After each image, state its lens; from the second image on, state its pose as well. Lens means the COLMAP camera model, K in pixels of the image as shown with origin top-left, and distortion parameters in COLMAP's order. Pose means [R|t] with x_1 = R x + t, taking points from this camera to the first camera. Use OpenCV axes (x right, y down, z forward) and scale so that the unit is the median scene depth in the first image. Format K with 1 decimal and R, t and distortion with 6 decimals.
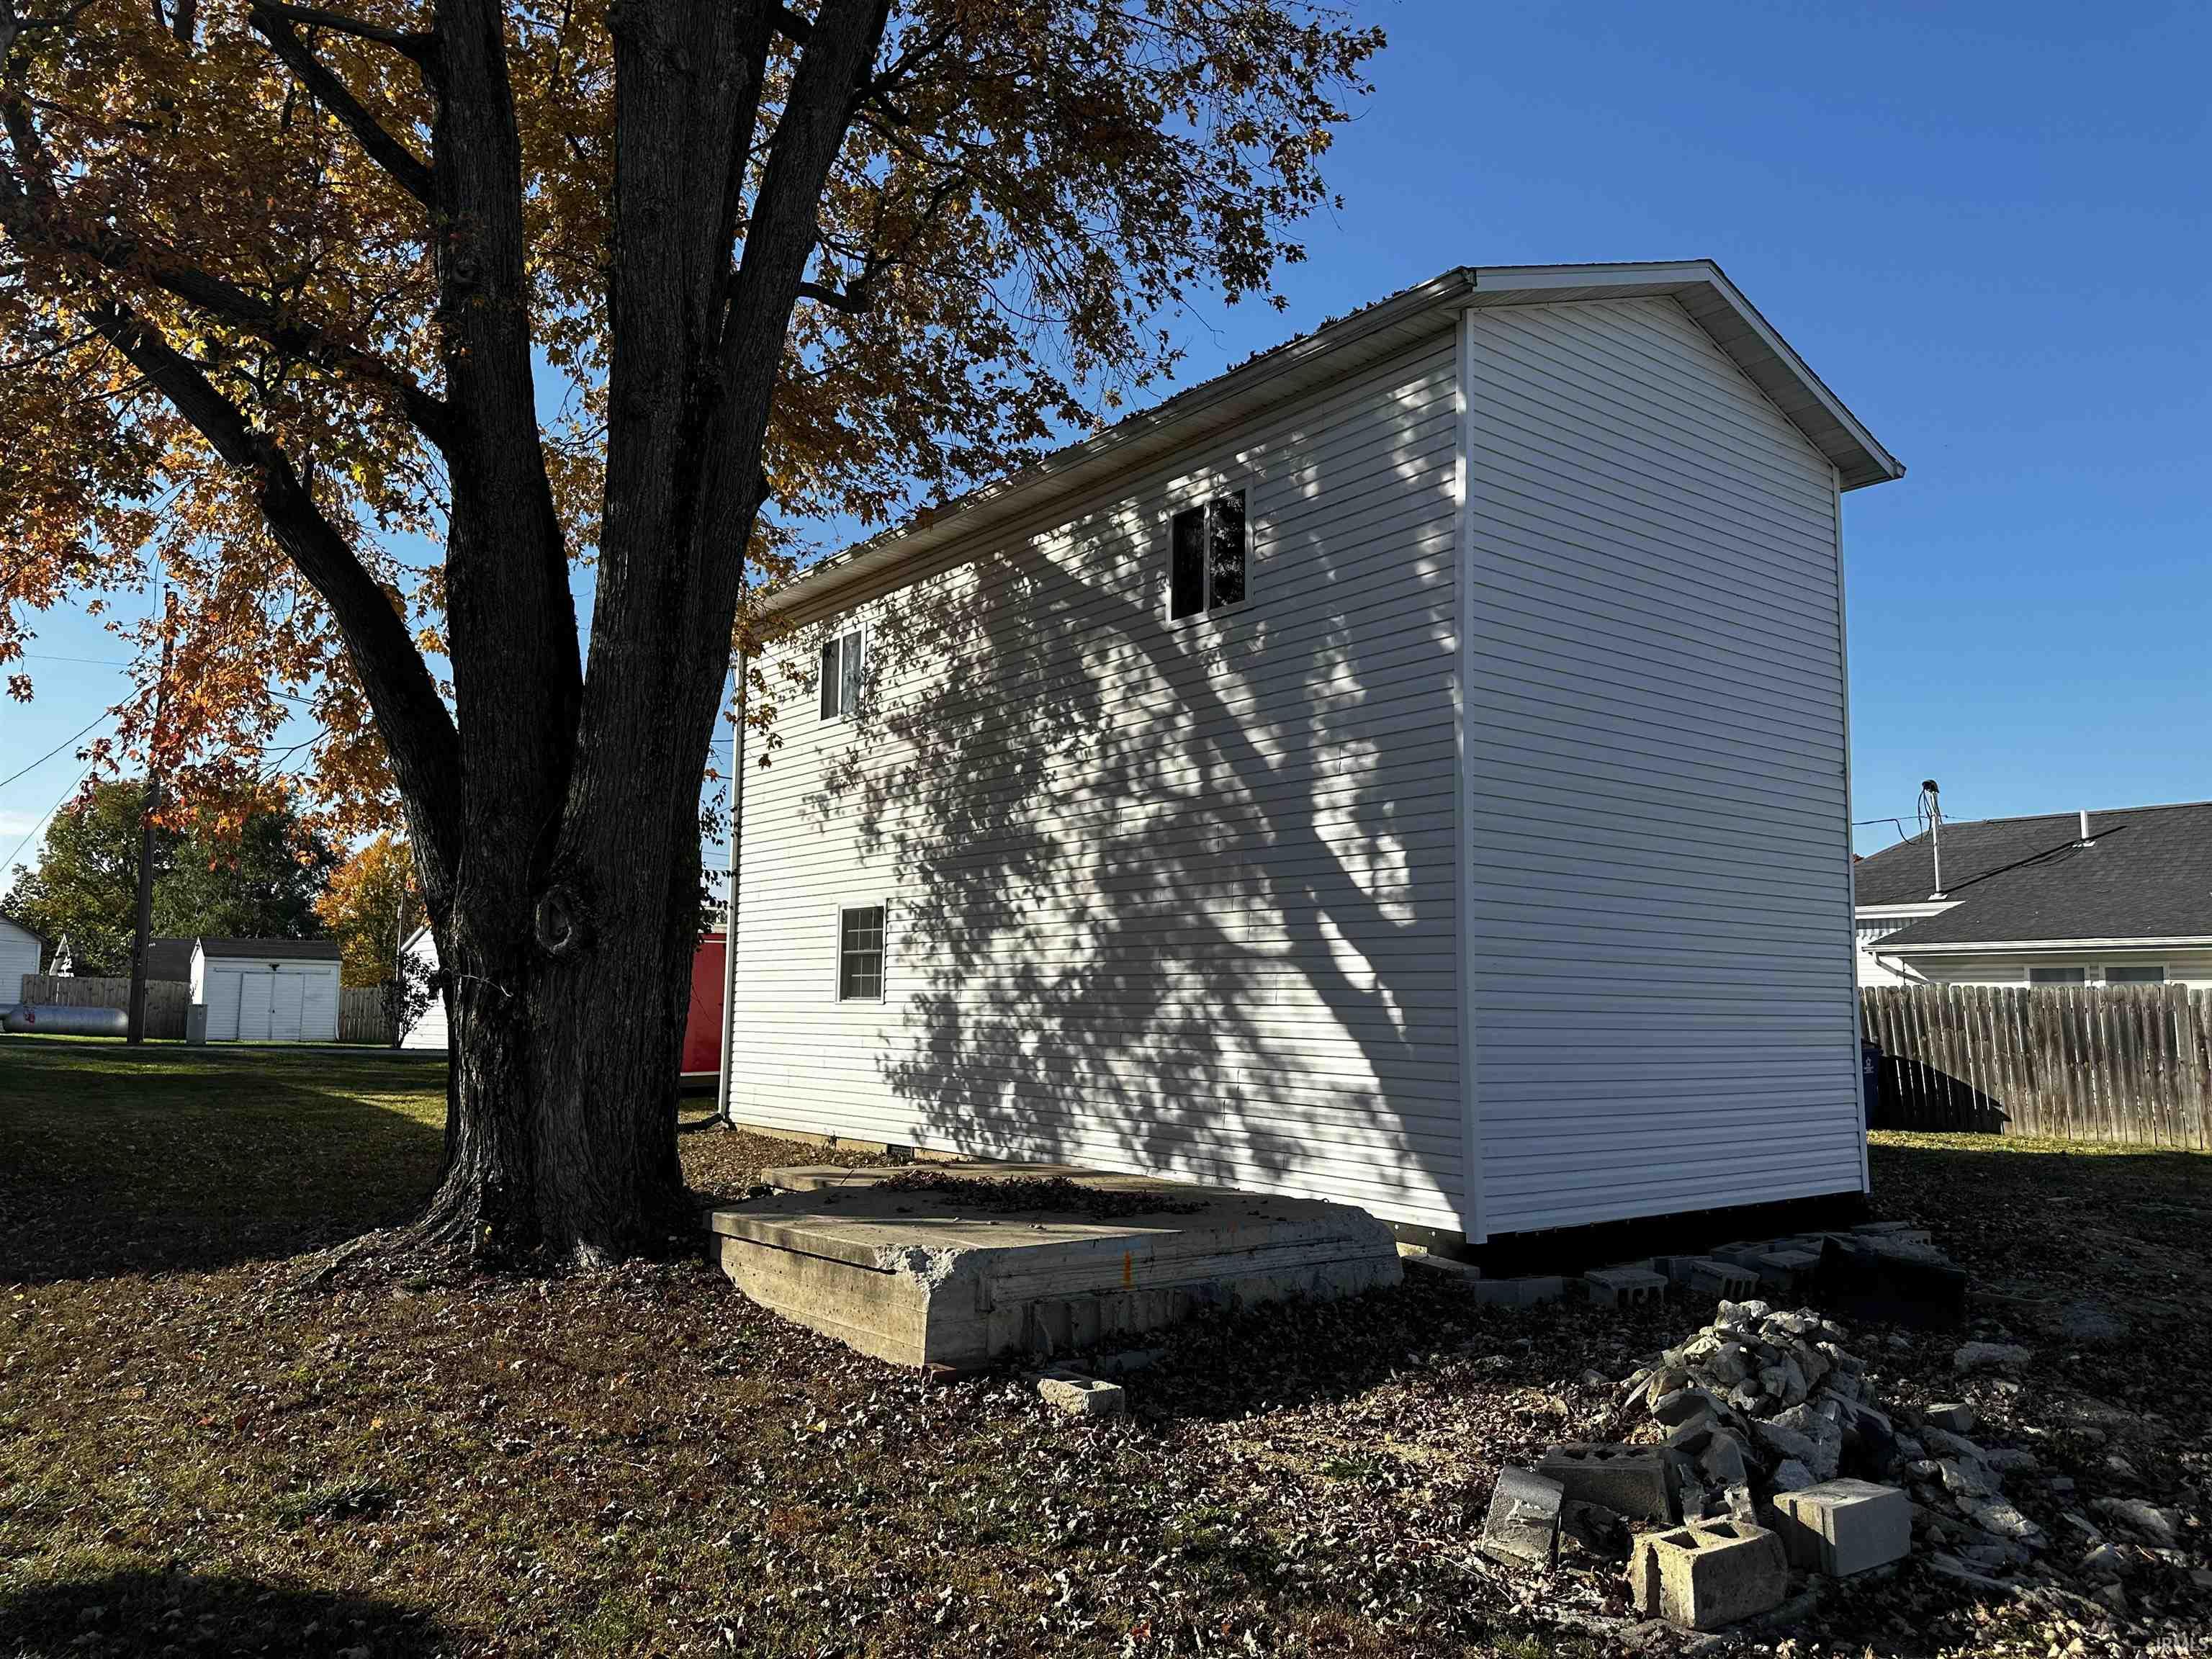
lens RADIAL K [[1557.7, 0, 1094.8], [0, 1557.7, 826.7], [0, 0, 1]] dist [0.072911, -0.104467]
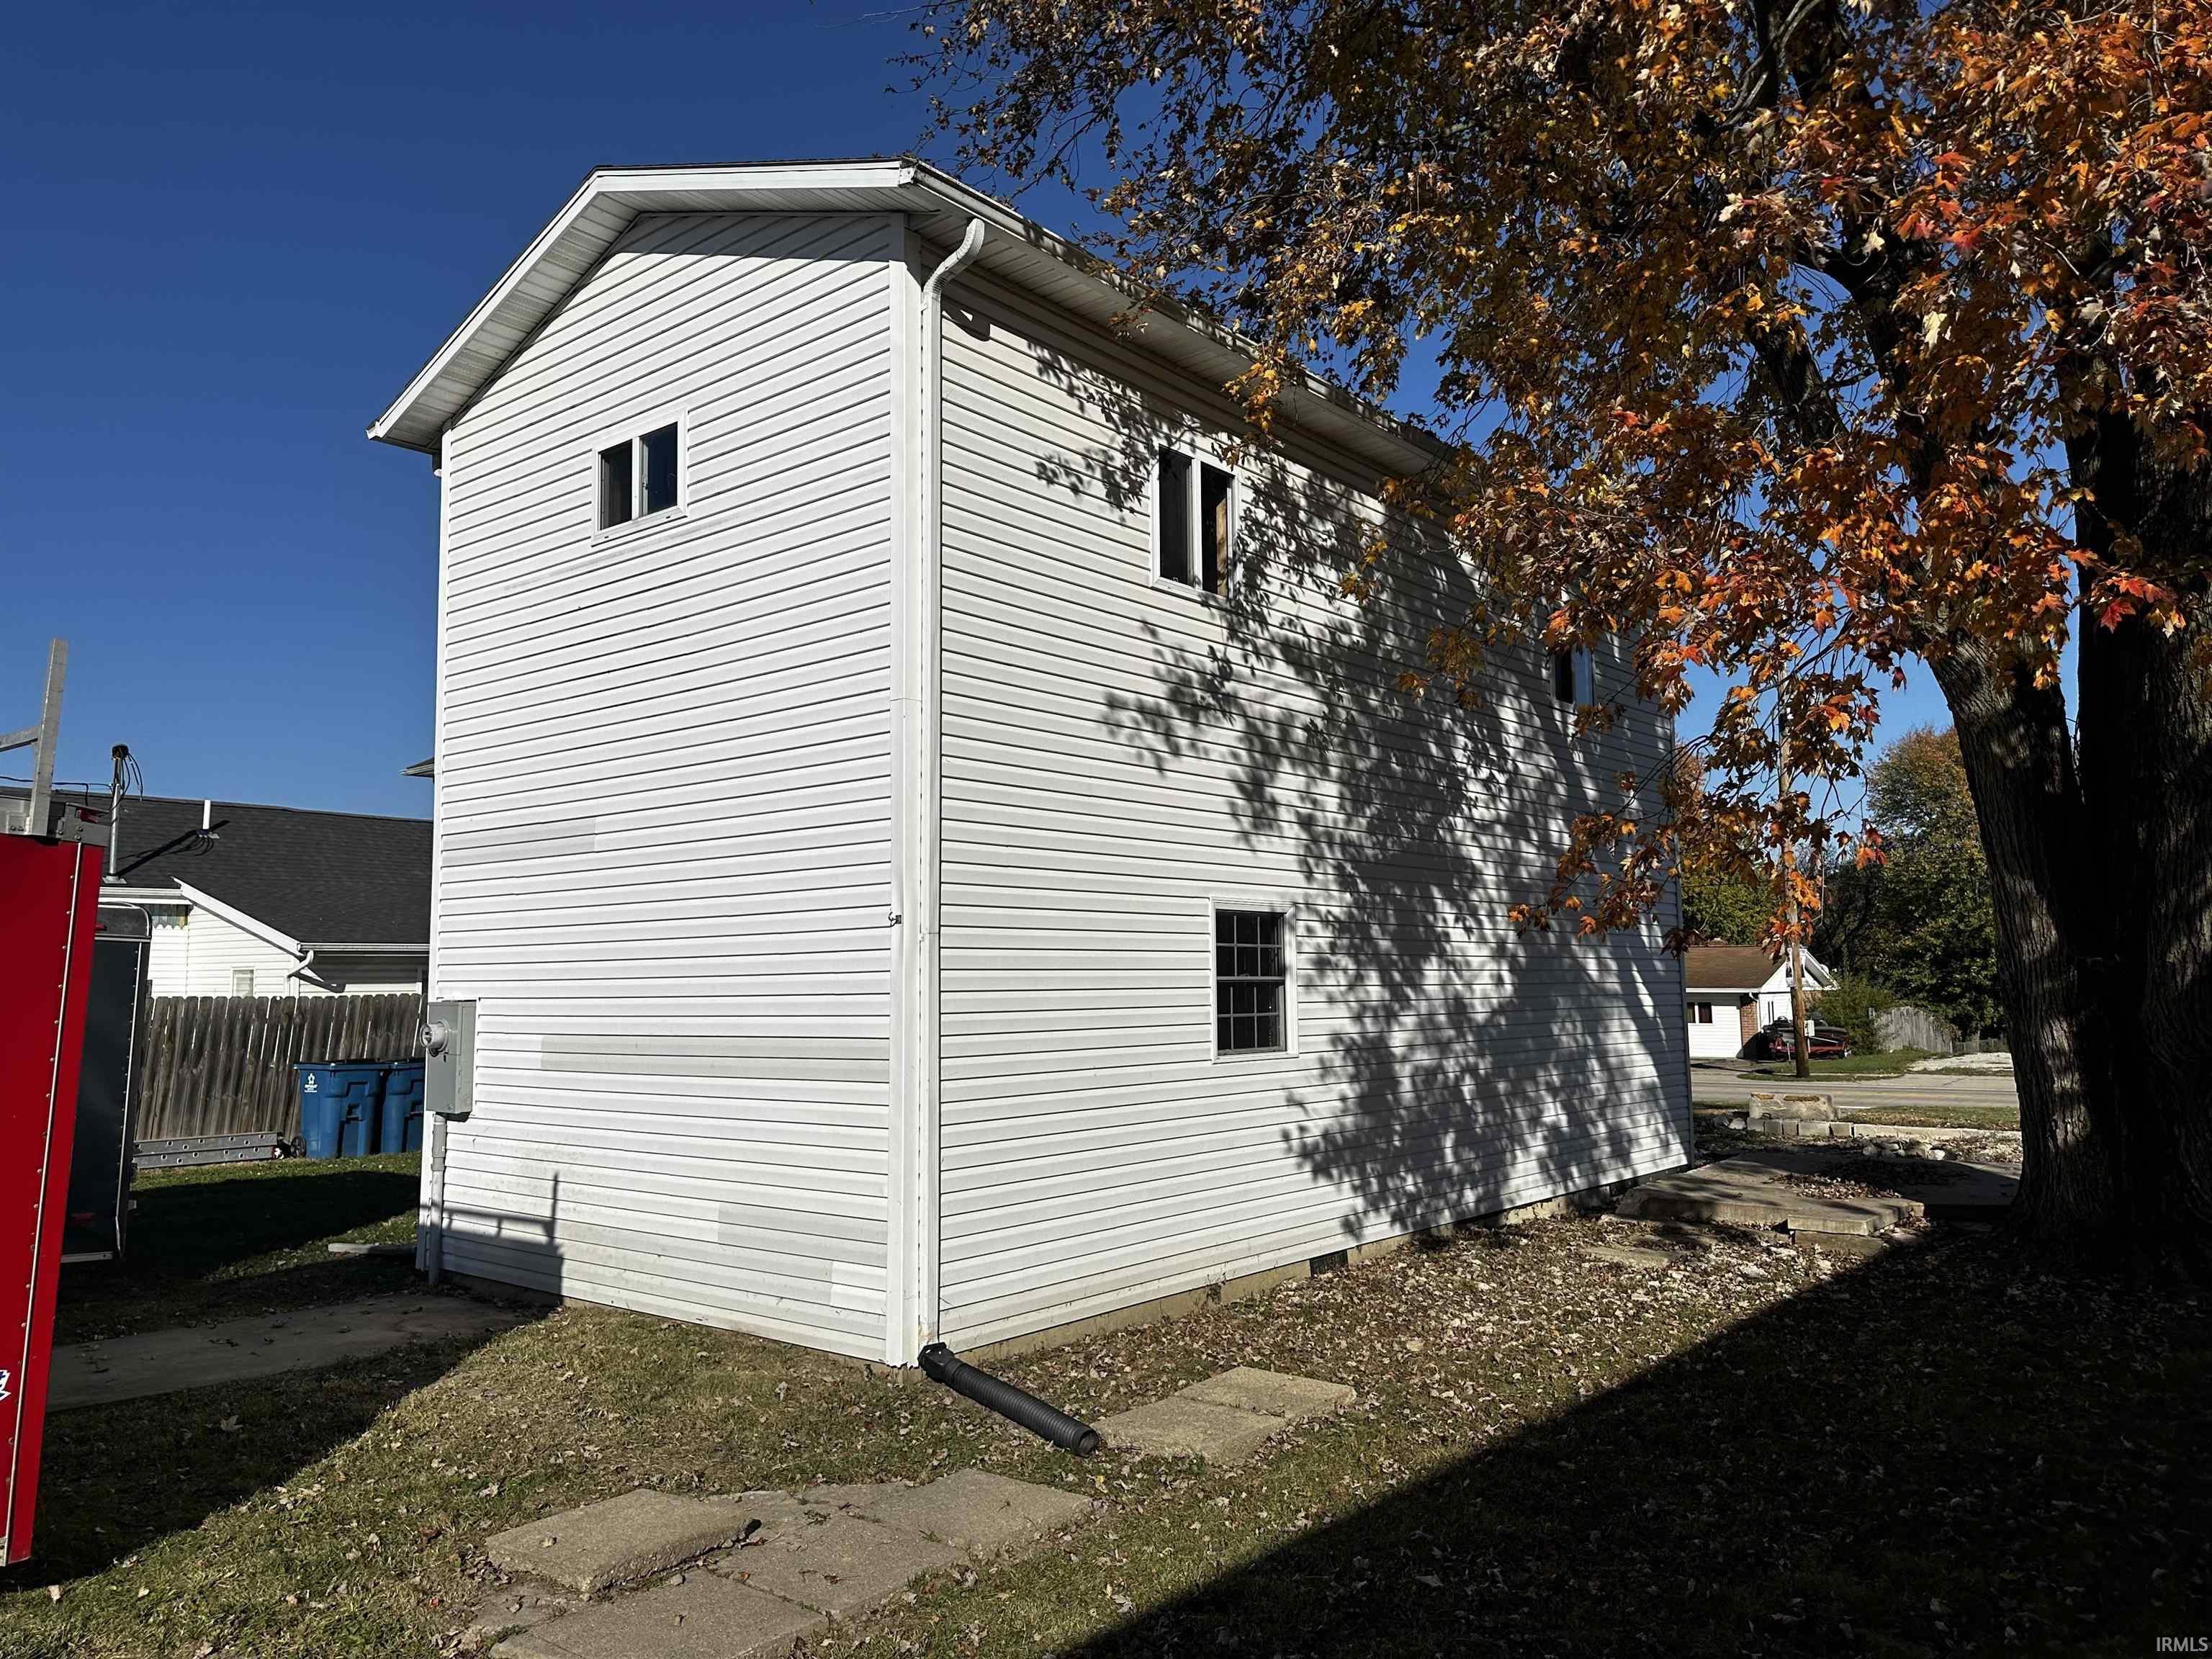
lens RADIAL K [[1557.7, 0, 1046.7], [0, 1557.7, 829.9], [0, 0, 1]] dist [0.072911, -0.104467]
pose [[-0.177425, 0.080514, 0.980835, -0.902347], [-0.113043, 0.988384, -0.101582, 0.109835], [-0.977620, -0.128900, -0.166263, 1.390745]]
